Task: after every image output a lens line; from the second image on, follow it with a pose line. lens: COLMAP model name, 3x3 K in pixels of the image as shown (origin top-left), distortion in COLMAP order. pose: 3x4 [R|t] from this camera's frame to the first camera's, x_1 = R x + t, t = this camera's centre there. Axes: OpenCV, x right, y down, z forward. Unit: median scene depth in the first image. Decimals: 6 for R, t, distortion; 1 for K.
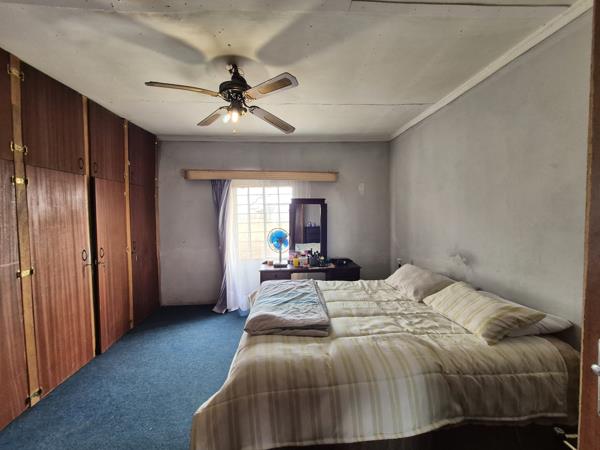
lens RADIAL K [[240.0, 0, 302.1], [0, 240.0, 225.5], [0, 0, 1]] dist [-0.001983, -0.002574]
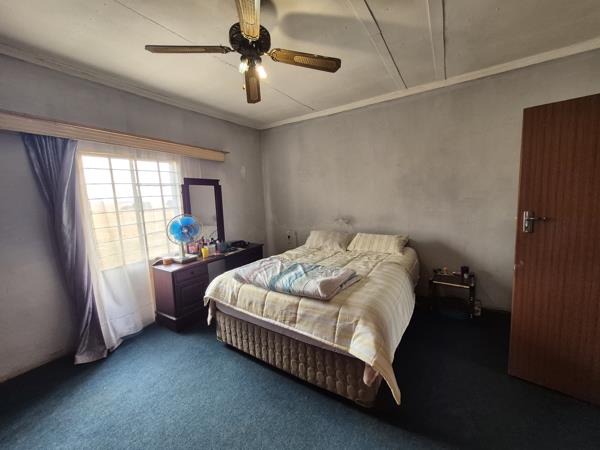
lens RADIAL K [[240.0, 0, 302.1], [0, 240.0, 225.5], [0, 0, 1]] dist [-0.001983, -0.002574]
pose [[0.575778, -0.110953, 0.810042, -0.506727], [0.077738, 0.993690, 0.080851, 0.014320], [-0.813902, 0.016419, 0.580771, 0.215703]]
